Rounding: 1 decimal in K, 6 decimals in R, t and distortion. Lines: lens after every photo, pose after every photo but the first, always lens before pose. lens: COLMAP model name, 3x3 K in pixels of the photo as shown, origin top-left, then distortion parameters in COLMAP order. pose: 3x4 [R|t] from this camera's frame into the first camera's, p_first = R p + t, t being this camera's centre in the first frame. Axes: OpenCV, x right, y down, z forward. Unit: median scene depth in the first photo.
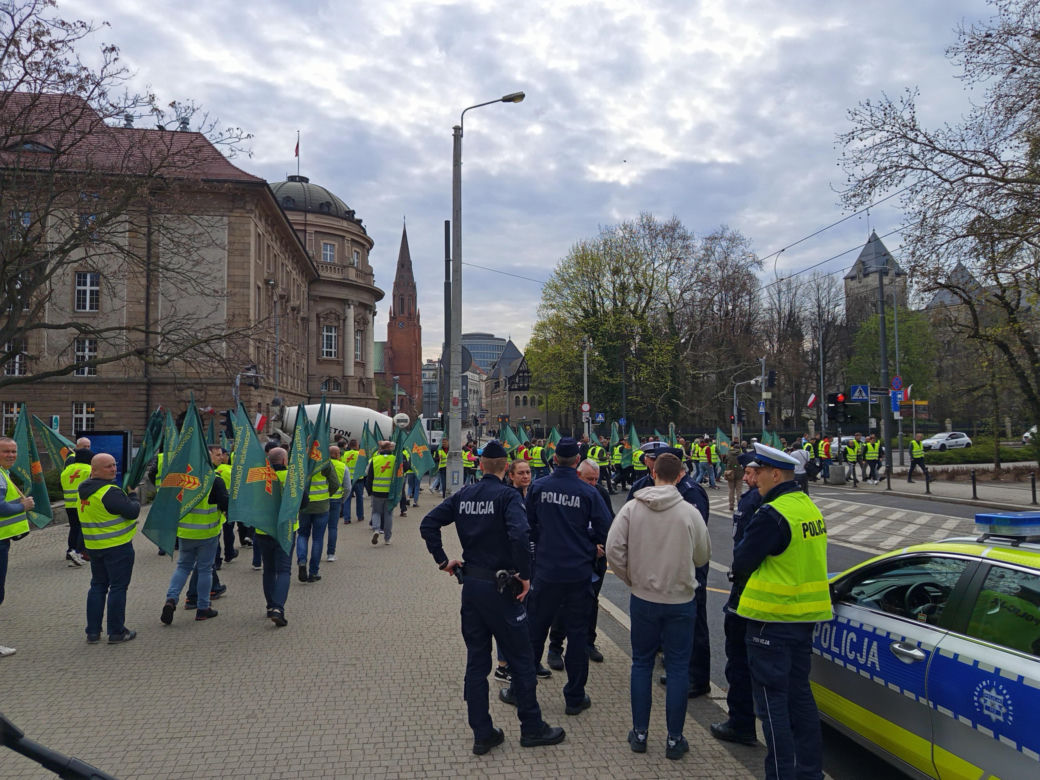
lens RADIAL K [[761.6, 0, 534.9], [0, 761.6, 388.7], [0, 0, 1]] dist [0.038885, -0.051252]
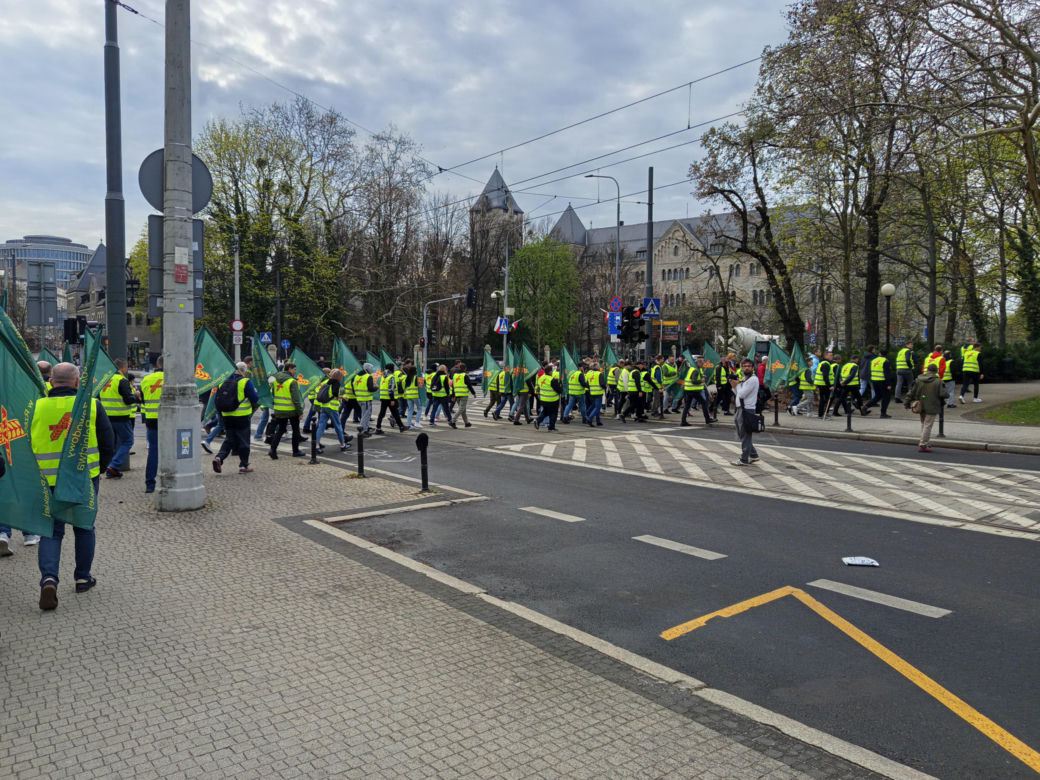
lens RADIAL K [[752.9, 0, 530.4], [0, 752.9, 386.1], [0, 0, 1]] dist [0.047780, -0.029552]
pose [[0.879183, -0.016453, 0.476200, -0.034382], [-0.027268, 0.996029, 0.084756, 0.009243], [-0.475704, -0.087501, 0.875243, 0.120114]]
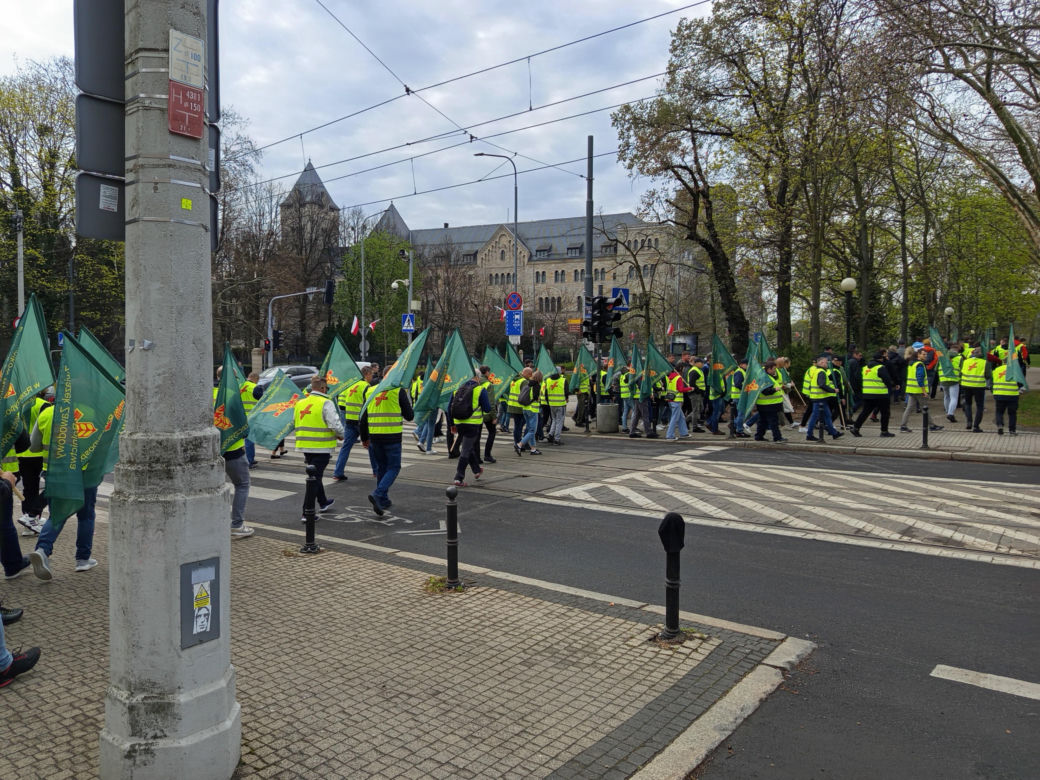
lens RADIAL K [[761.6, 0, 513.6], [0, 761.6, 393.0], [0, 0, 1]] dist [0.038885, -0.051252]
pose [[0.751703, -0.026726, 0.658960, -0.039241], [-0.033711, 0.996315, 0.078864, 0.014017], [-0.658640, -0.081497, 0.748032, 0.198169]]
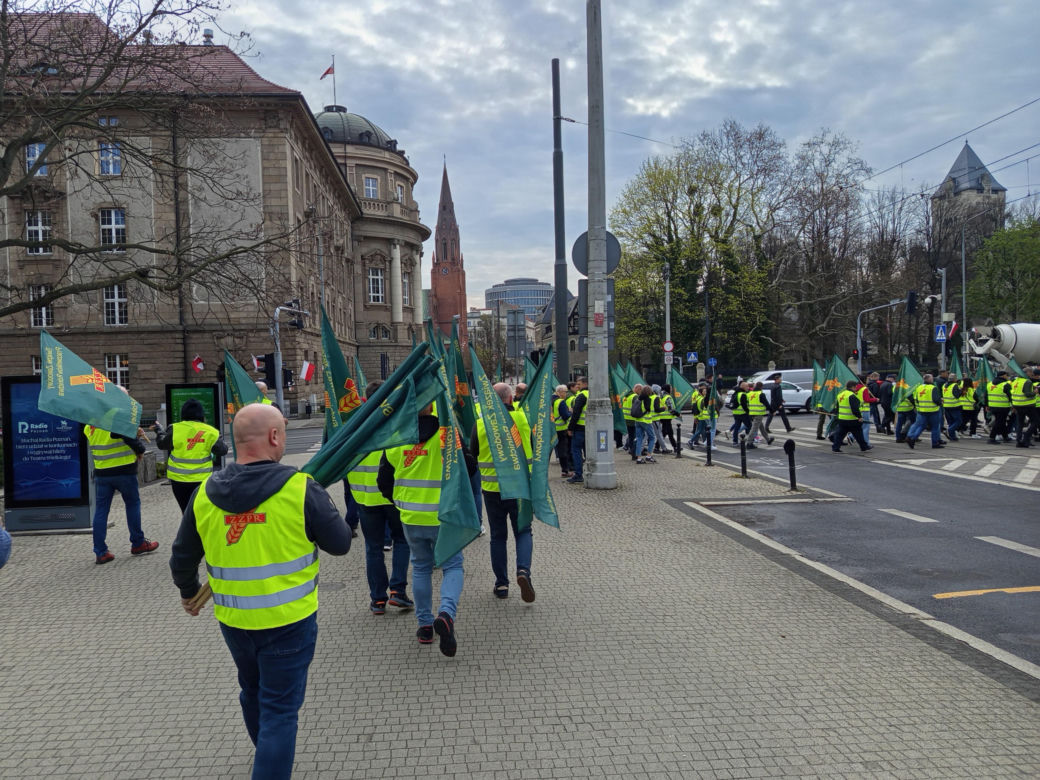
lens RADIAL K [[761.6, 0, 491.1], [0, 761.6, 405.9], [0, 0, 1]] dist [0.038885, -0.051252]
pose [[0.993606, -0.021800, -0.110783, -0.031378], [0.031607, 0.995658, 0.087554, 0.007069], [0.108393, -0.090496, 0.989980, 0.086524]]
